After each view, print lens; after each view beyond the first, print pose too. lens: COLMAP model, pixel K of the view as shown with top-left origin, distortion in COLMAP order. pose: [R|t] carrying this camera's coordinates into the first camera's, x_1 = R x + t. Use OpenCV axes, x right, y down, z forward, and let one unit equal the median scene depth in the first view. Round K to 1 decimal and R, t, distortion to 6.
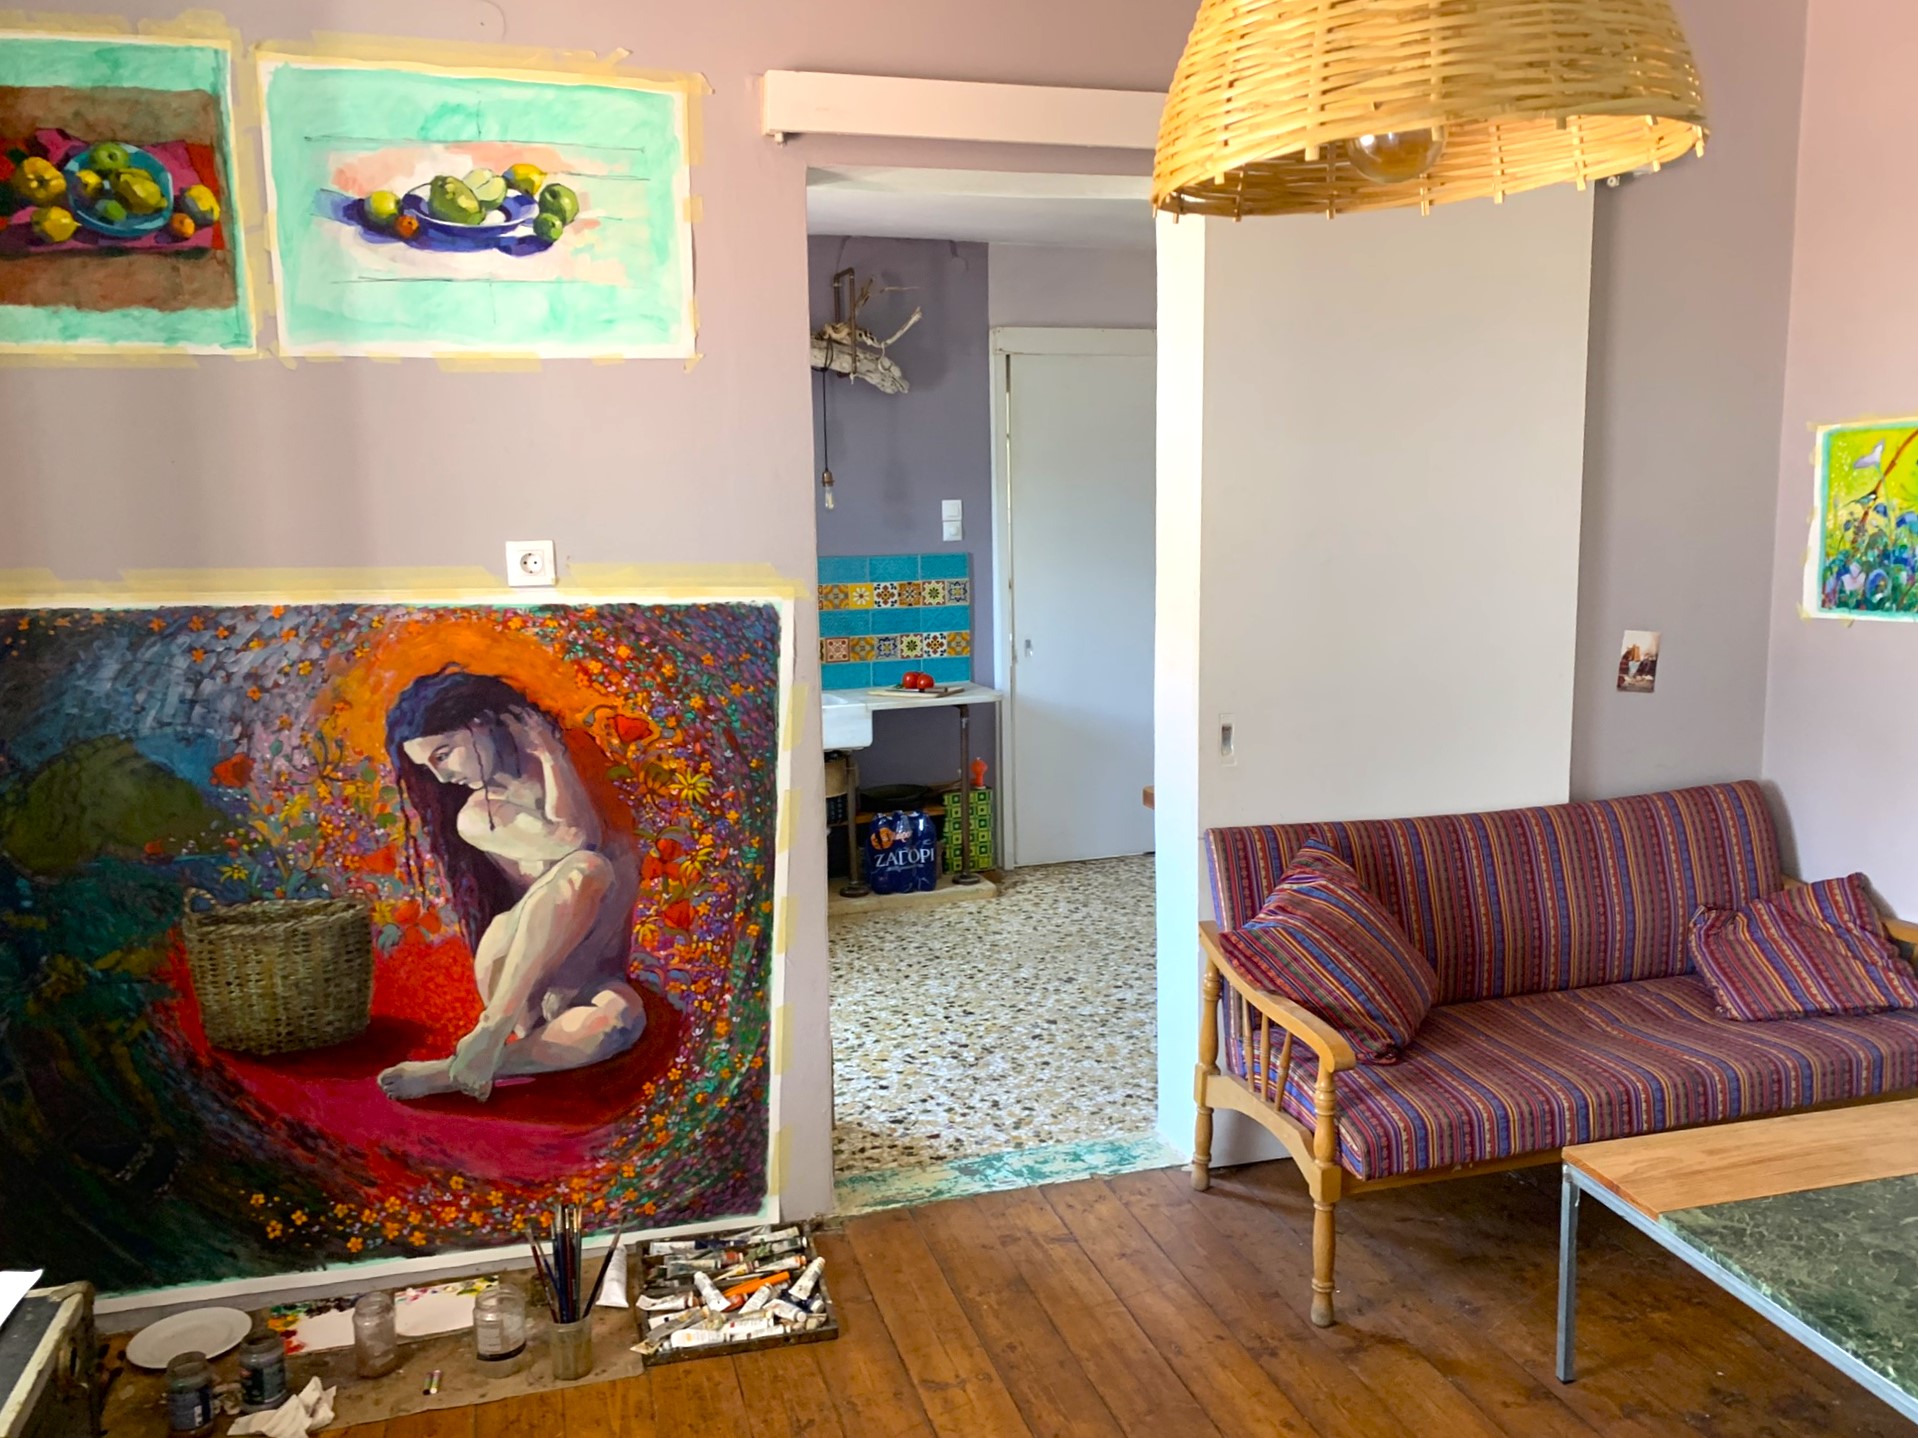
lens RADIAL K [[1447.7, 0, 958.0], [0, 1447.7, 779.1], [0, 0, 1]] dist [0.053177, -0.045144]
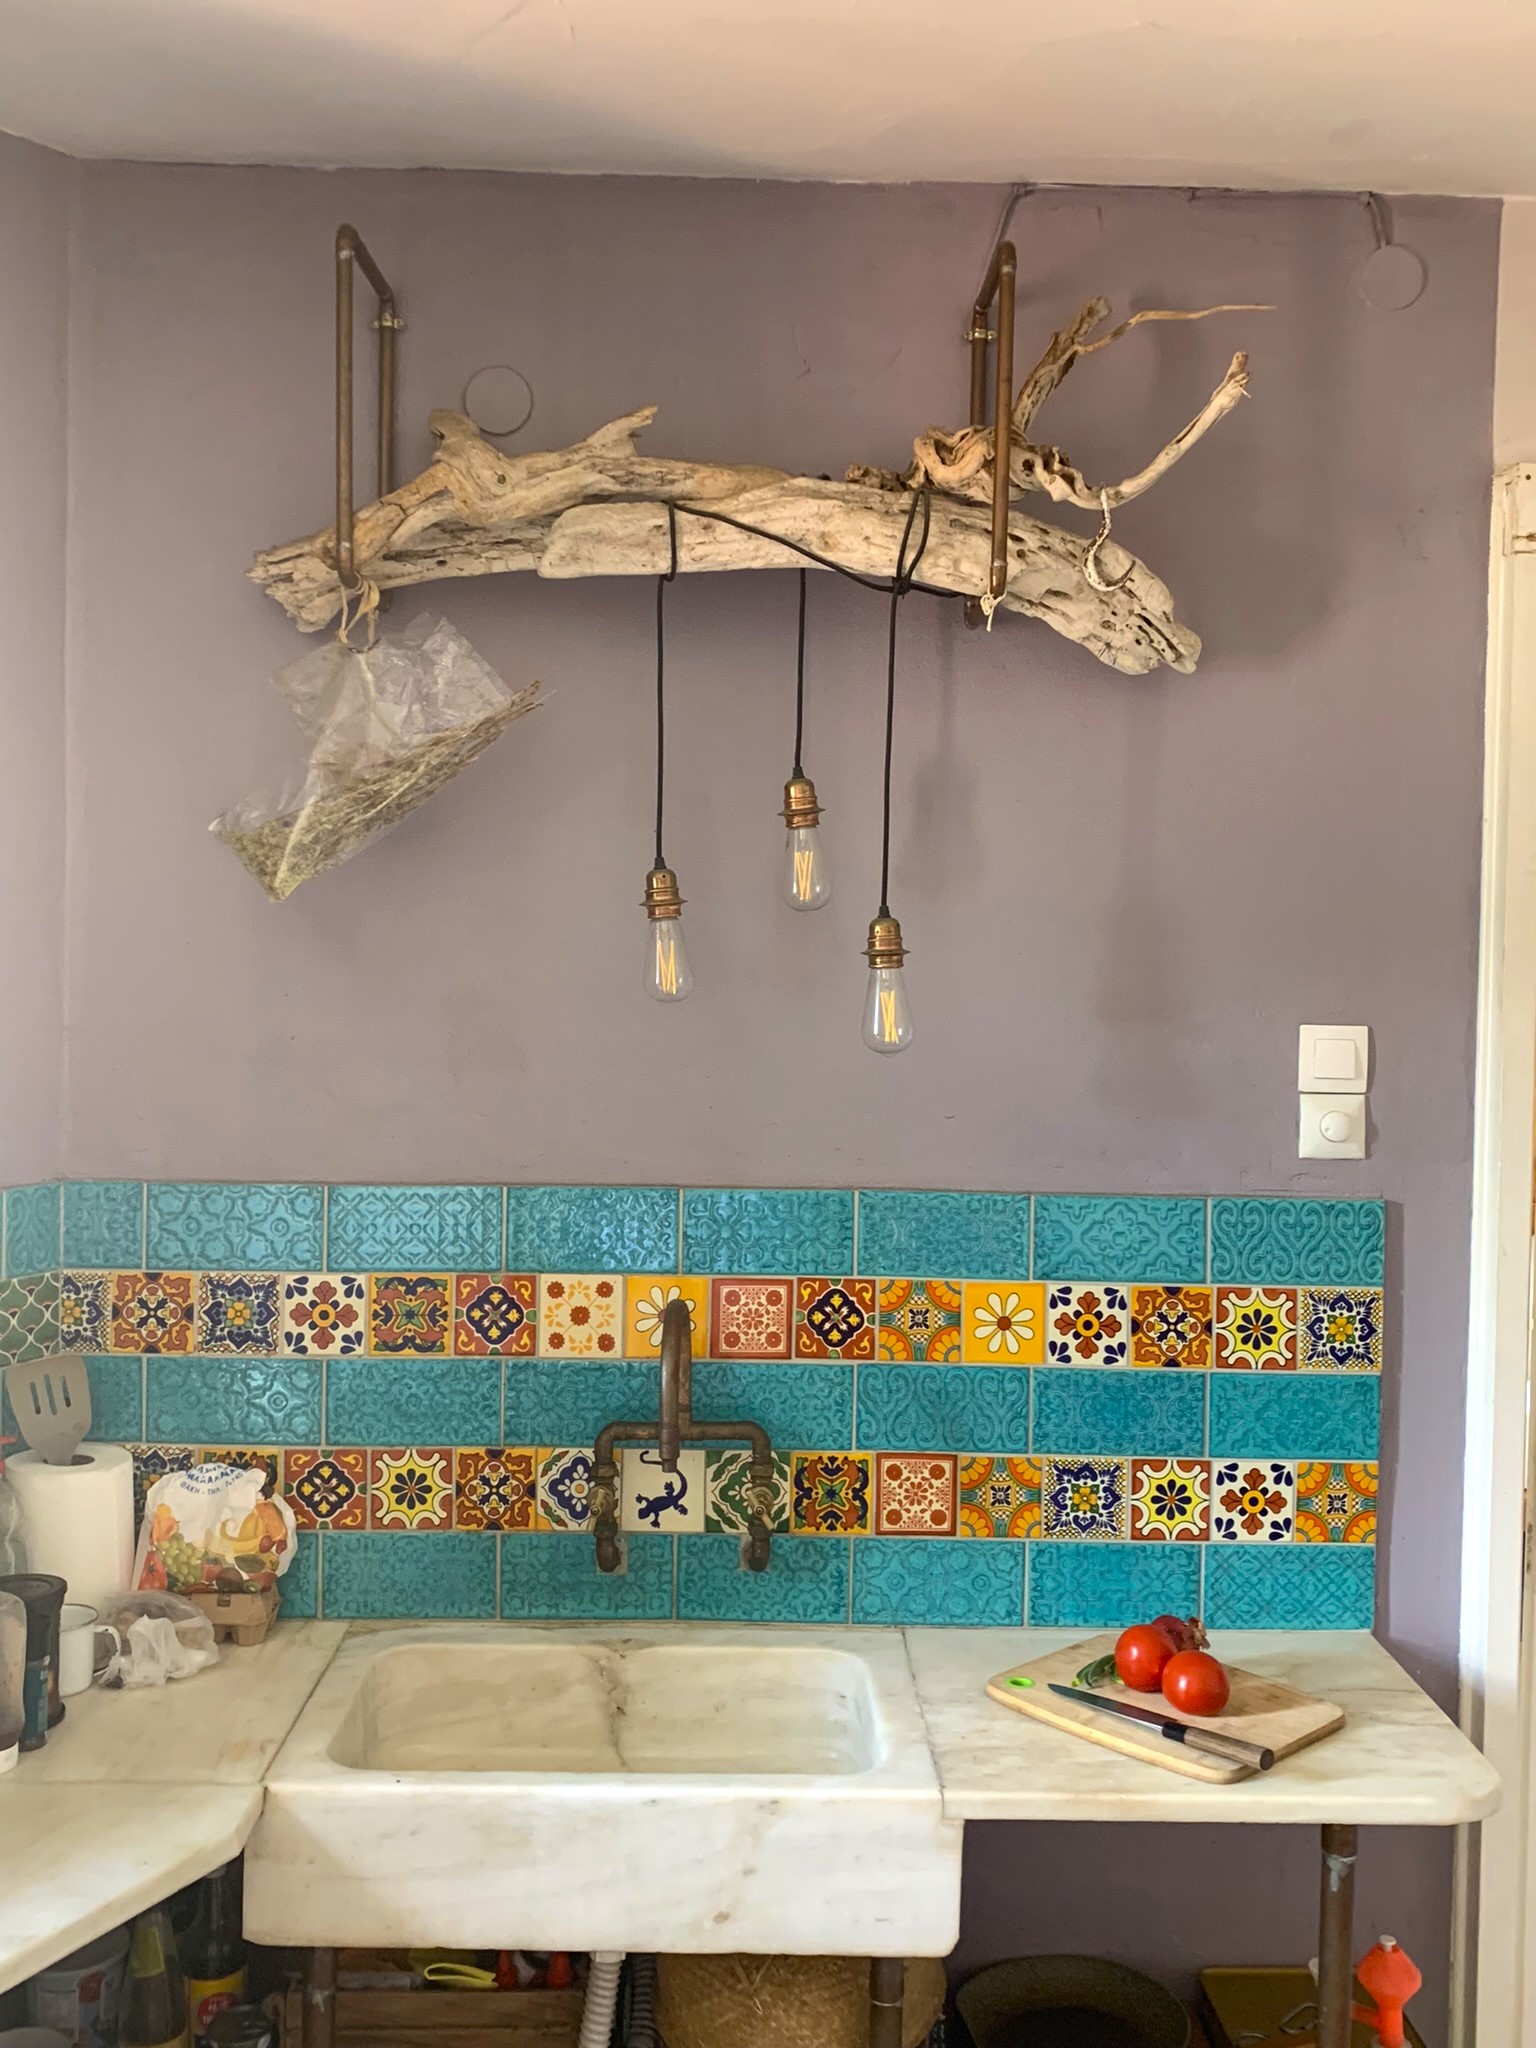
lens RADIAL K [[1869.3, 0, 766.3], [0, 1869.3, 985.8], [0, 0, 1]] dist [0.216466, -0.791112]
pose [[0.950936, 0.045308, -0.306052, 0.003525], [-0.097307, 0.982817, -0.156848, -0.130493], [0.293686, 0.178933, 0.939005, 0.608647]]
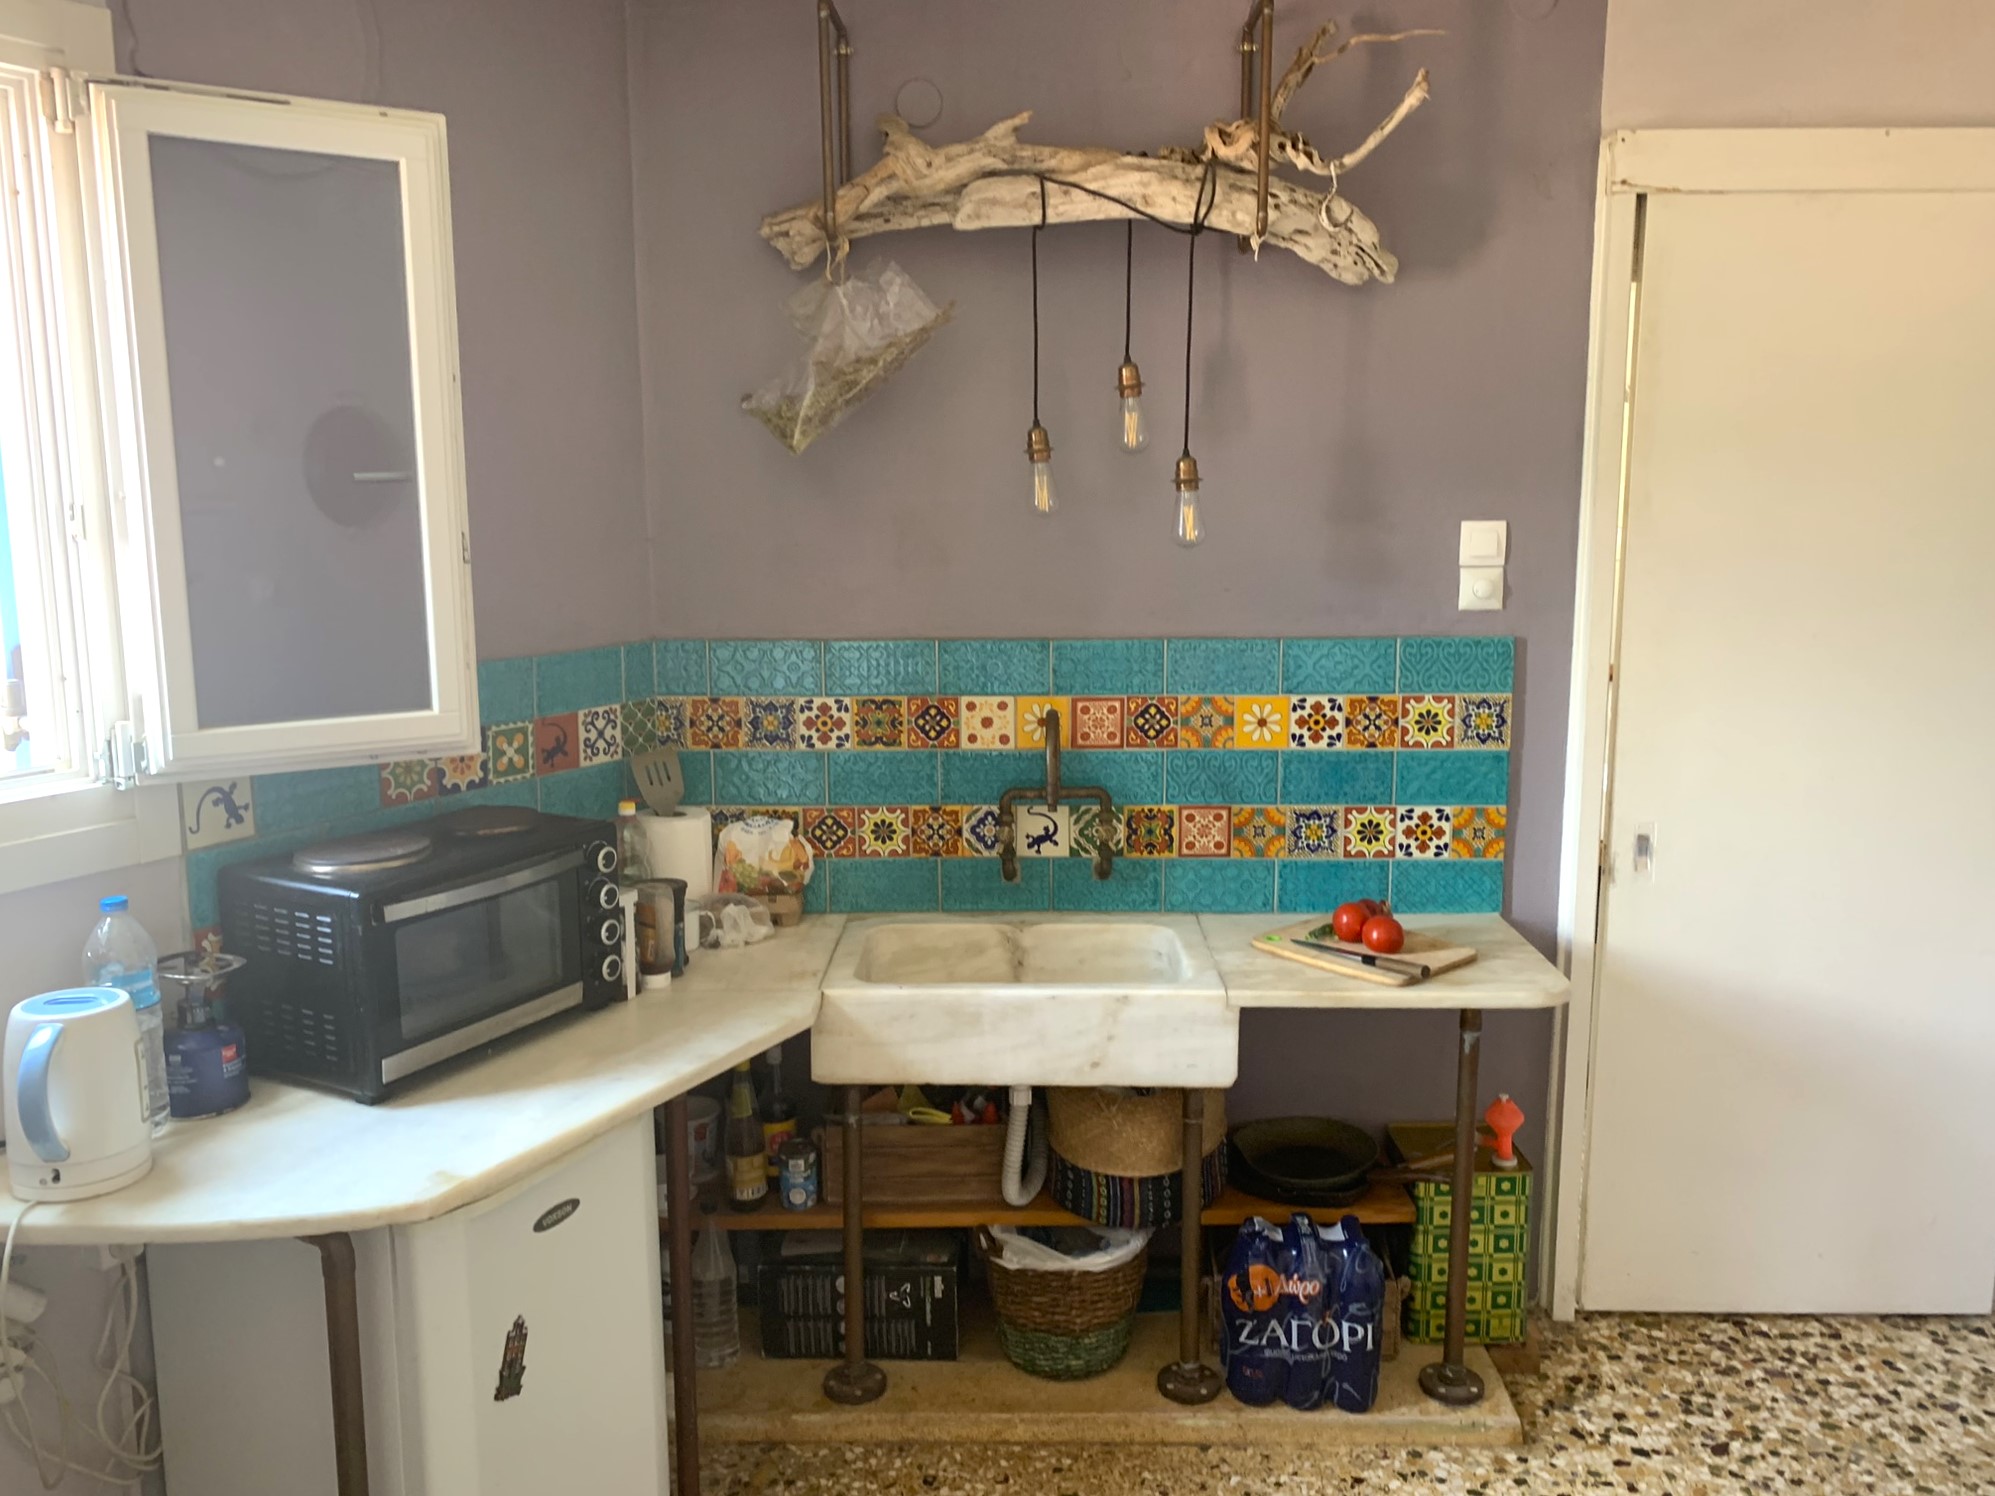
lens RADIAL K [[1570.7, 0, 1000.3], [0, 1570.7, 737.6], [0, 0, 1]] dist [0.087634, -0.095847]
pose [[0.942094, 0.070491, -0.327856, 0.020613], [-0.080760, 0.996575, -0.017794, -0.106775], [0.325479, 0.043241, 0.944560, 0.498794]]
